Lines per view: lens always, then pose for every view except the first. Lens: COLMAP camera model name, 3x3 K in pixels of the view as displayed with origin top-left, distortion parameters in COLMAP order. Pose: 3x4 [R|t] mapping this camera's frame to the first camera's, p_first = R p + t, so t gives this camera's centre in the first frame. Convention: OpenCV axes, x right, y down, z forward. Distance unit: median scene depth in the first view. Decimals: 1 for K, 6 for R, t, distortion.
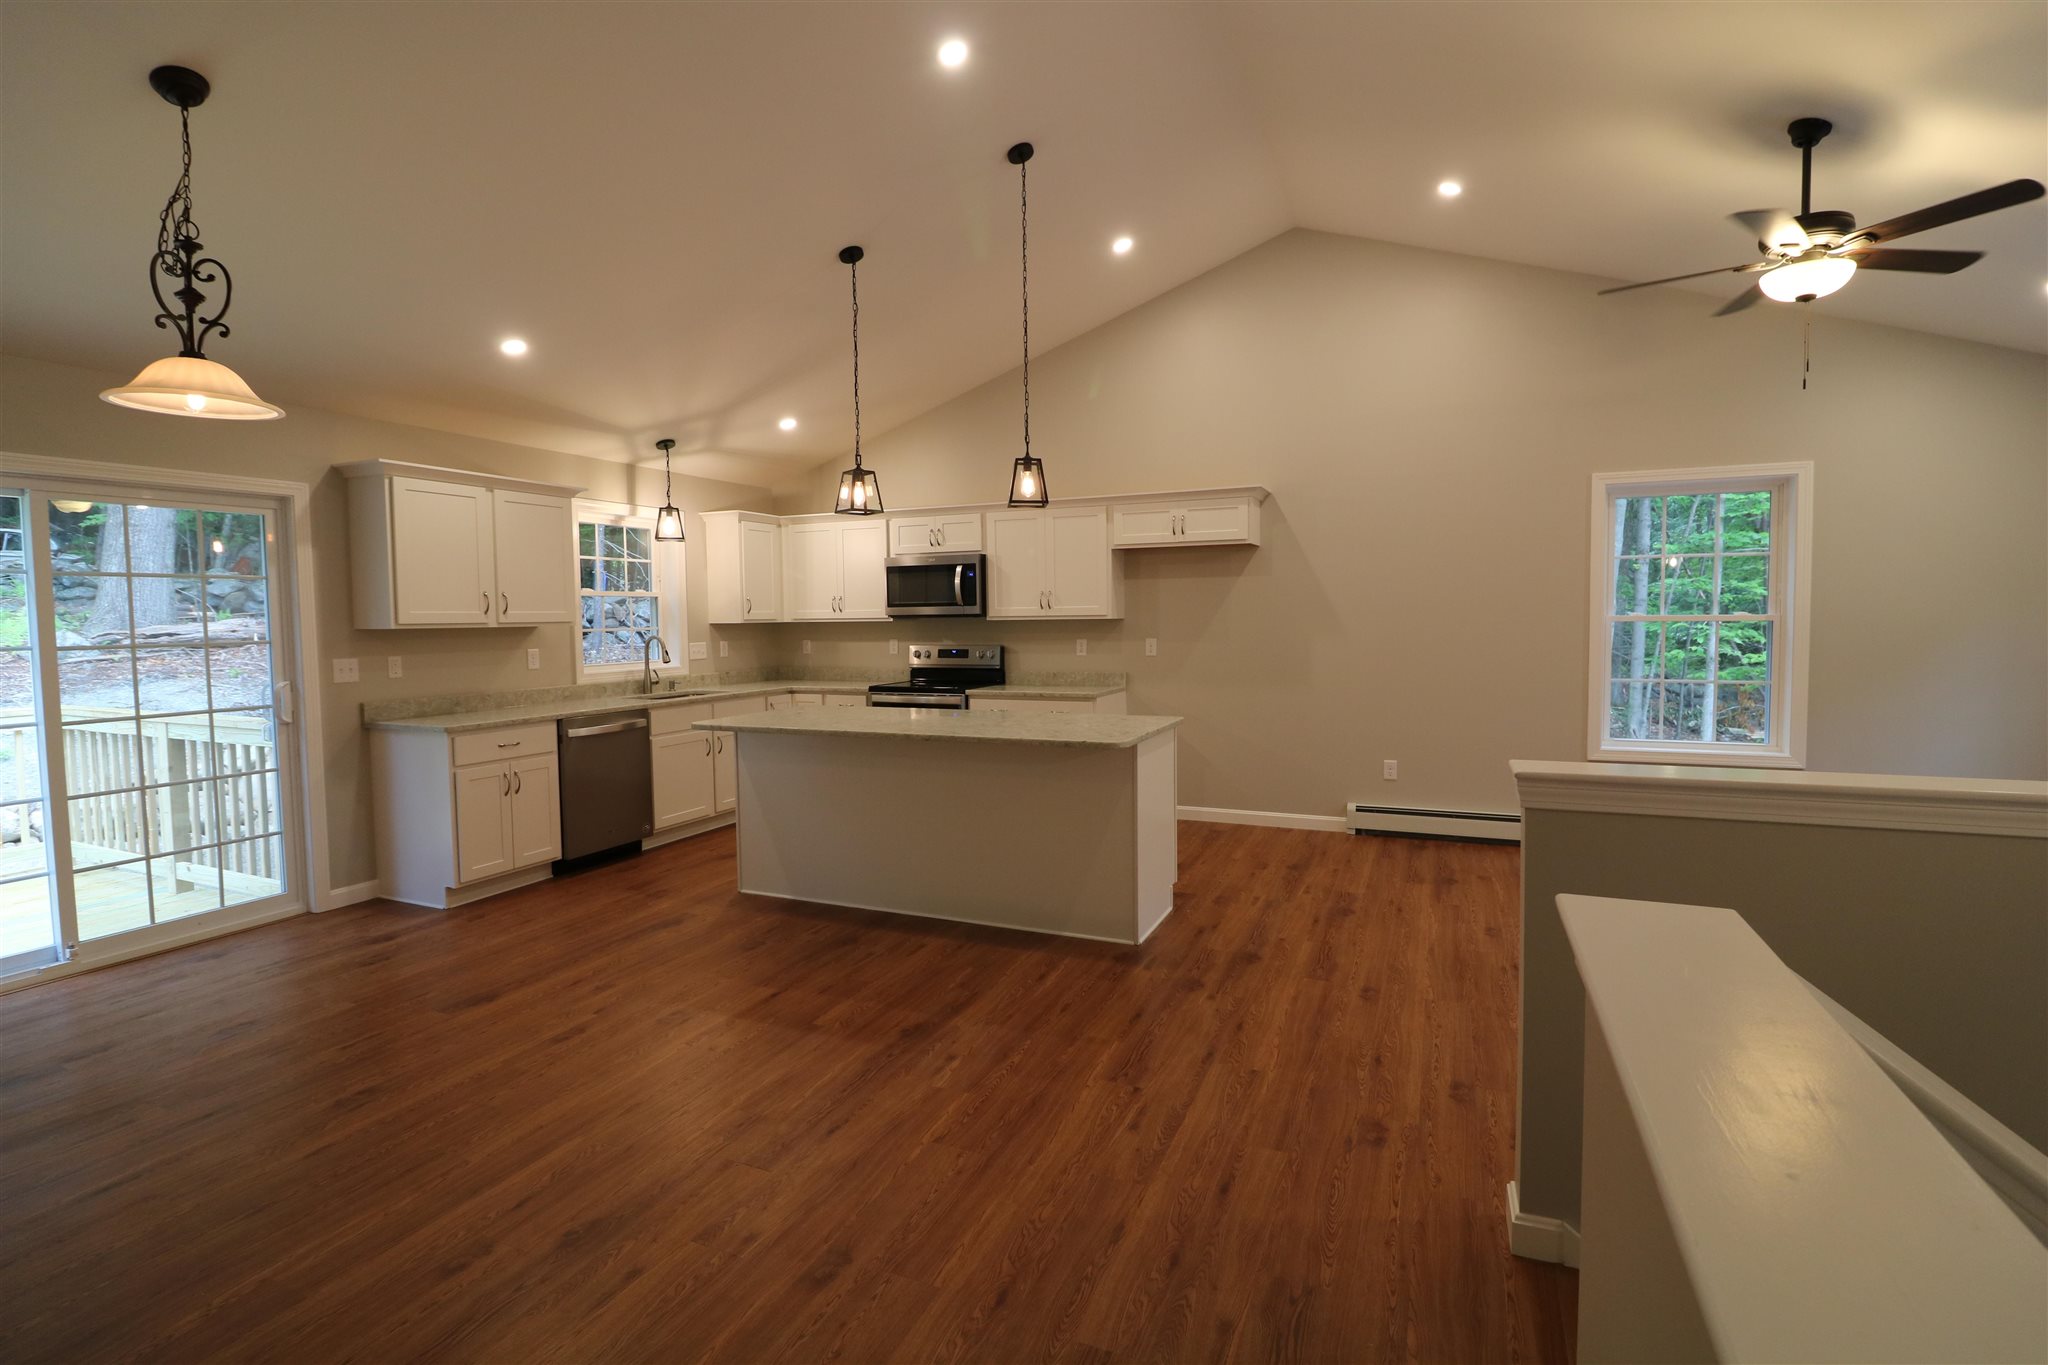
lens RADIAL K [[944.5, 0, 1034.1], [0, 944.5, 664.4], [0, 0, 1]] dist [0.000300, -0.013612]
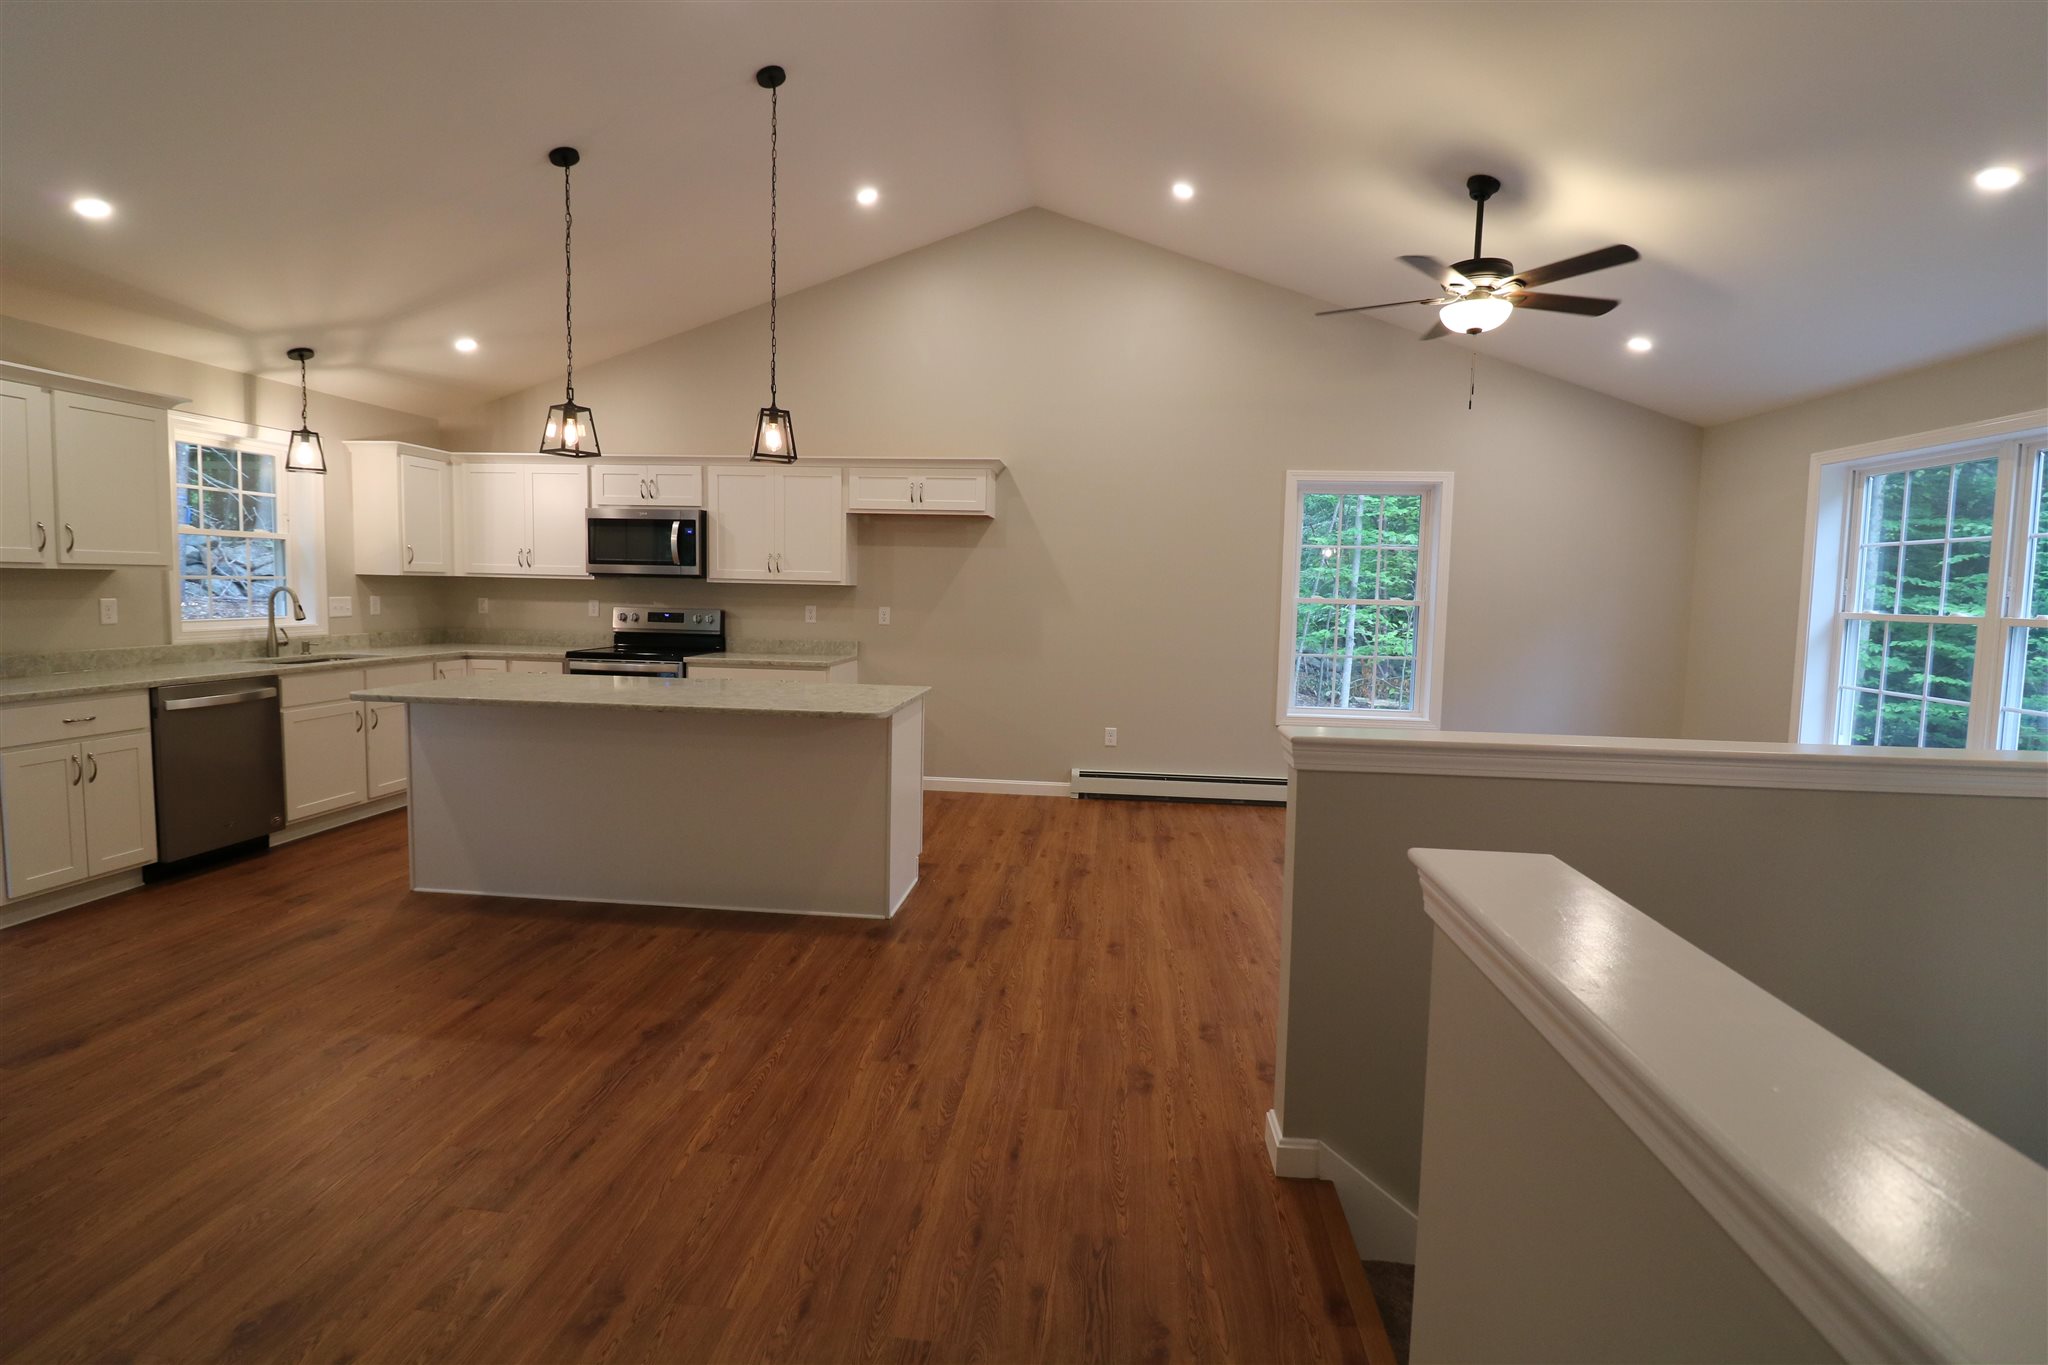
lens RADIAL K [[944.5, 0, 1030.1], [0, 944.5, 661.1], [0, 0, 1]] dist [0.001003, -0.014309]
pose [[0.950763, 0.010277, 0.309749, -0.053722], [-0.018945, 0.999508, 0.024989, 0.002389], [-0.309340, -0.029626, 0.950490, 0.029099]]
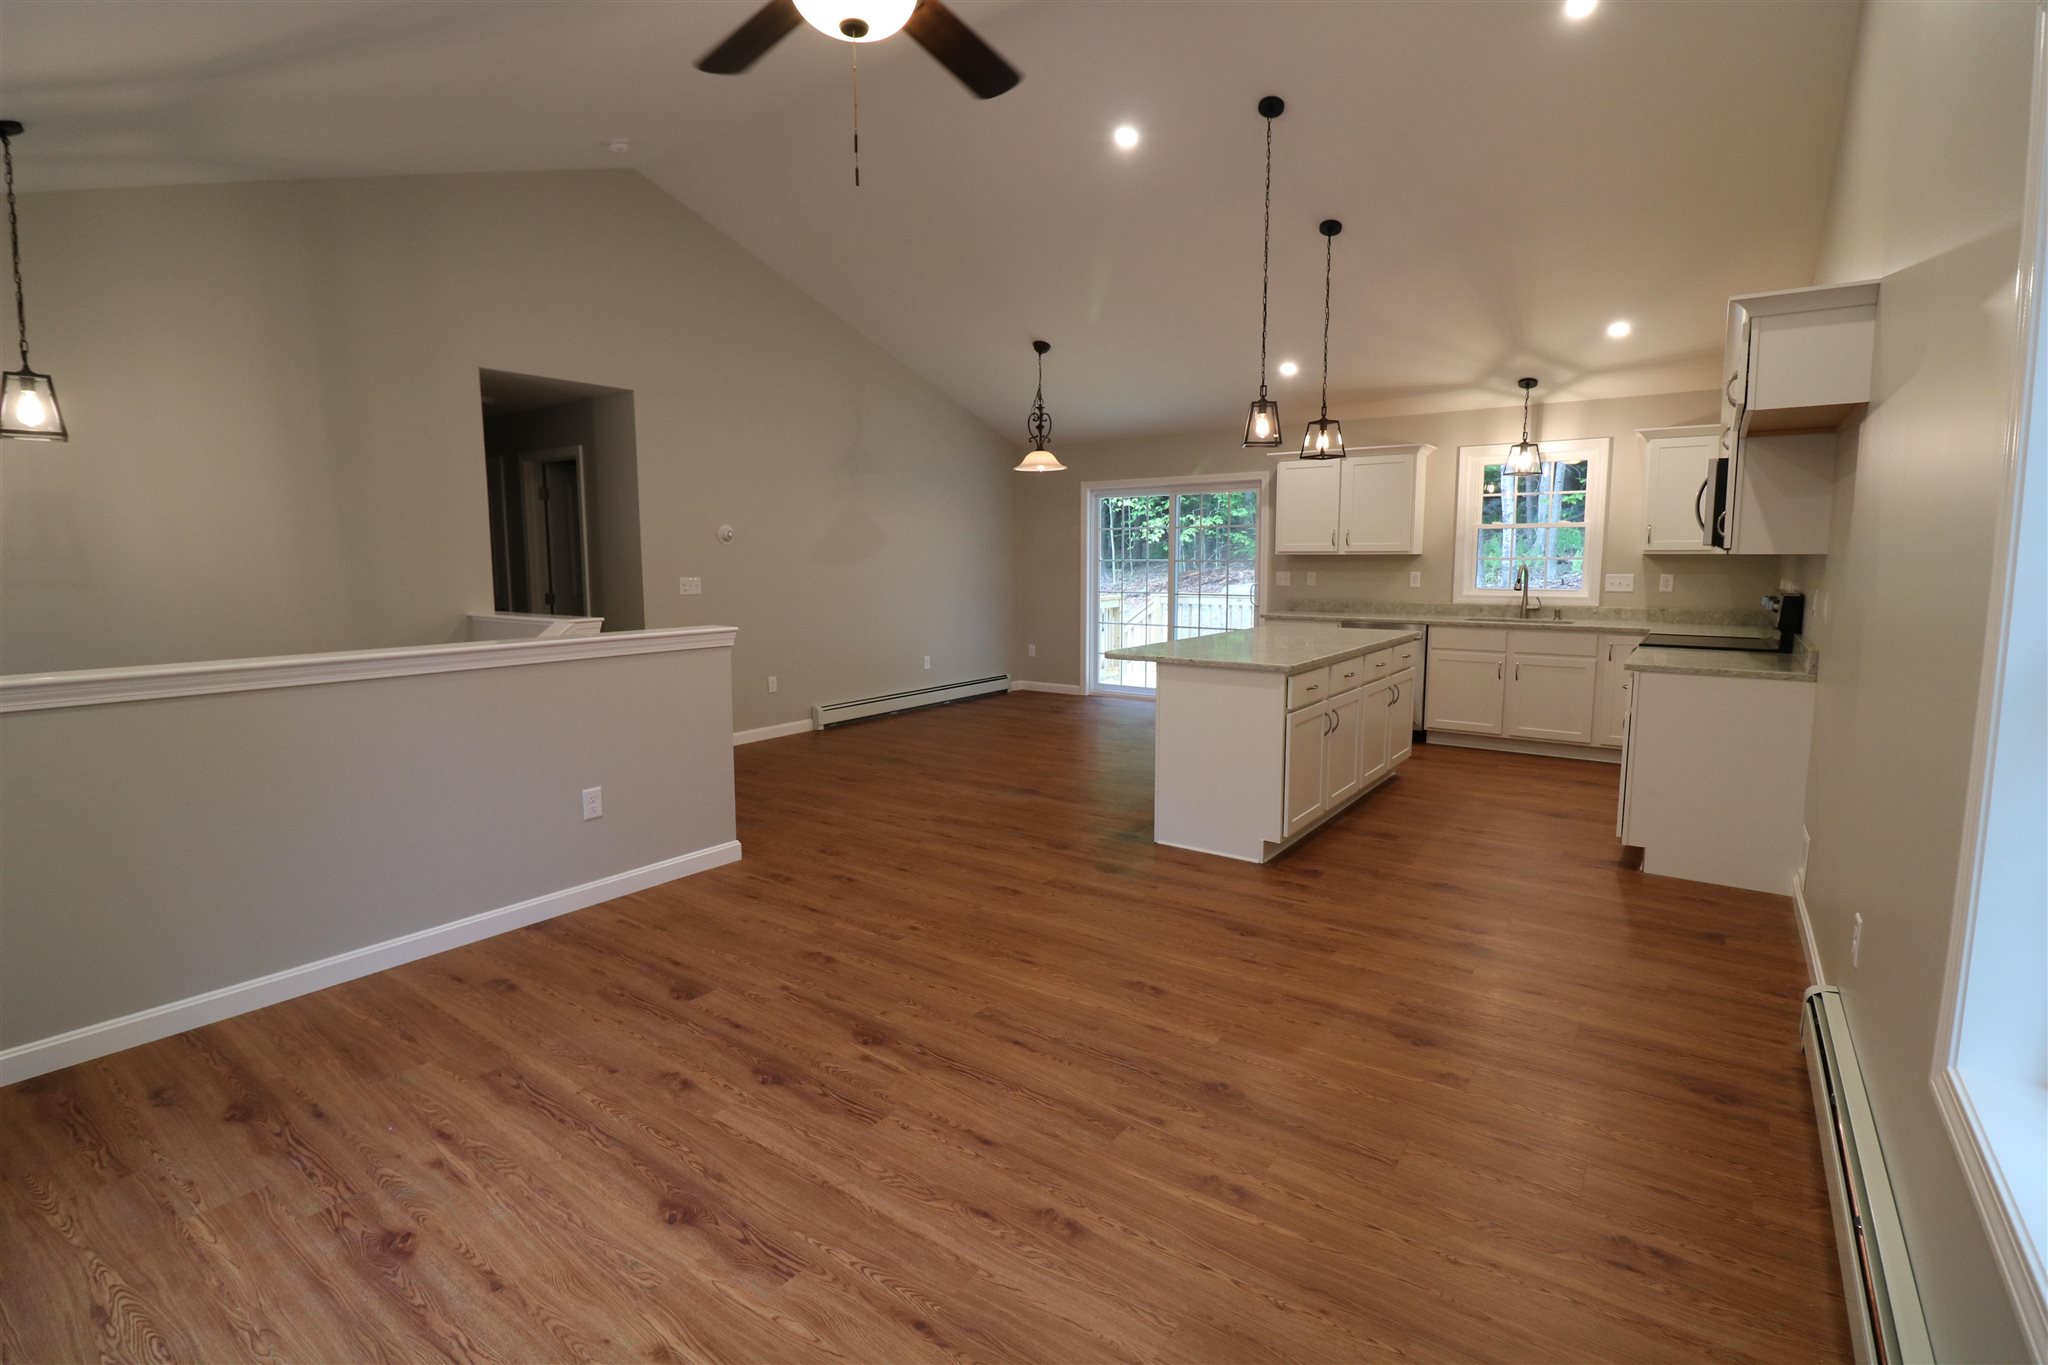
lens RADIAL K [[941.2, 0, 1023.6], [0, 941.2, 664.0], [0, 0, 1]] dist [0.001271, -0.013334]
pose [[-0.222461, 0.125139, -0.966877, 1.144440], [-0.044643, 0.989380, 0.138323, -0.061113], [0.973919, 0.073936, -0.214512, 1.010830]]
